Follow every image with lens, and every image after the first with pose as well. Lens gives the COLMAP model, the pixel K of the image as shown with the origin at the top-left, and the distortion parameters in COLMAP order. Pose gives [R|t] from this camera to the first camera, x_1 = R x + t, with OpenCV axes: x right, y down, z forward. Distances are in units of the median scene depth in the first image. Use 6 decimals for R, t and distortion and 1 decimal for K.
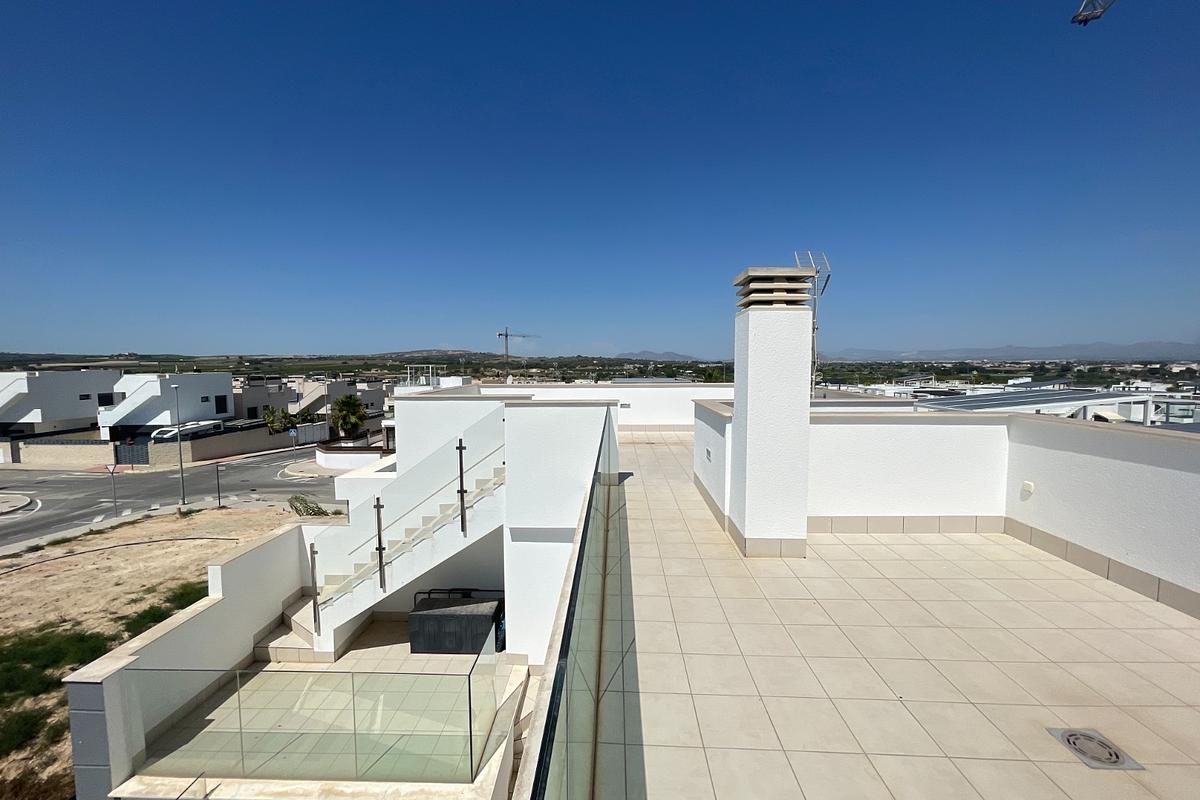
lens RADIAL K [[482.0, 0, 598.5], [0, 482.0, 402.2], [0, 0, 1]] dist [0.004535, -0.001885]
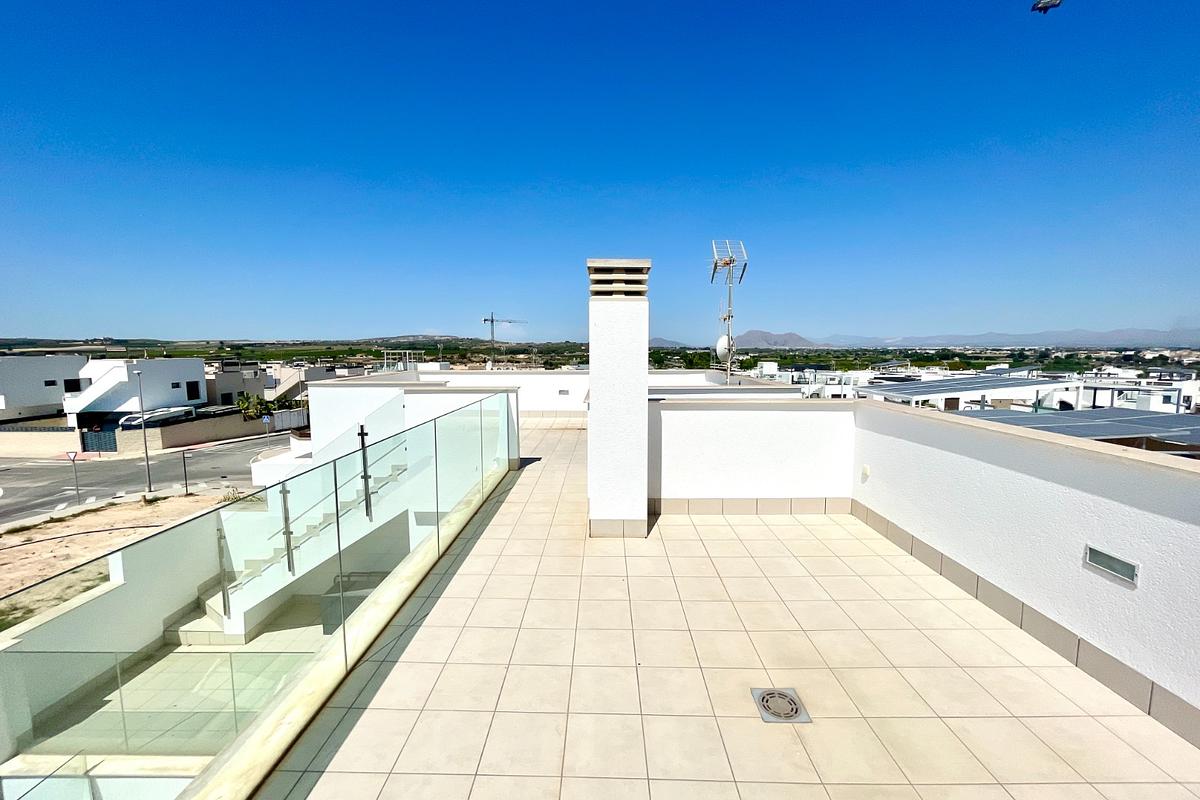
lens RADIAL K [[482.0, 0, 598.6], [0, 482.0, 402.0], [0, 0, 1]] dist [0.004535, -0.001885]
pose [[0.999725, -0.000757, 0.023420, 0.064738], [0.000081, 0.999583, 0.028861, -0.000685], [-0.023432, -0.028851, 0.999309, -0.007875]]
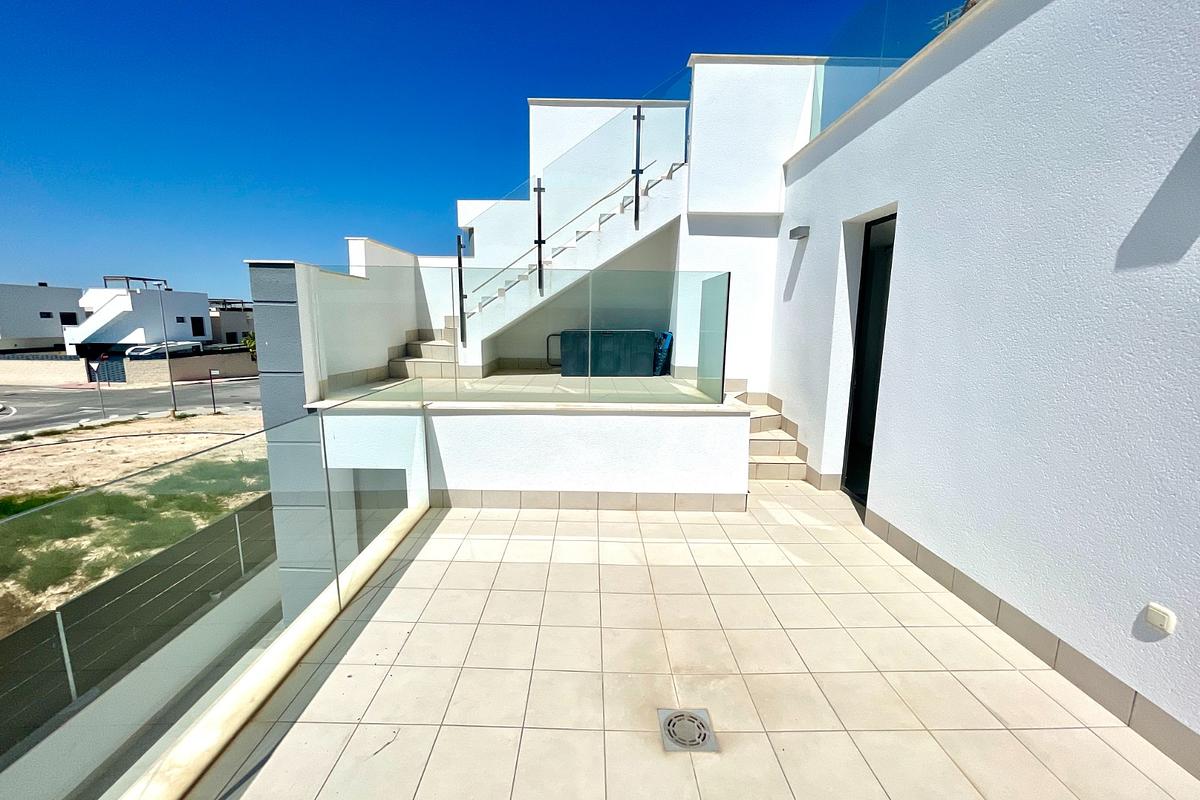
lens RADIAL K [[482.0, 0, 599.5], [0, 482.0, 400.0], [0, 0, 1]] dist [0.004535, -0.001885]
pose [[0.998725, 0.007757, 0.049872, -0.138212], [-0.011877, 0.996491, 0.082848, 0.185817], [-0.049054, -0.083335, 0.995314, 0.034787]]
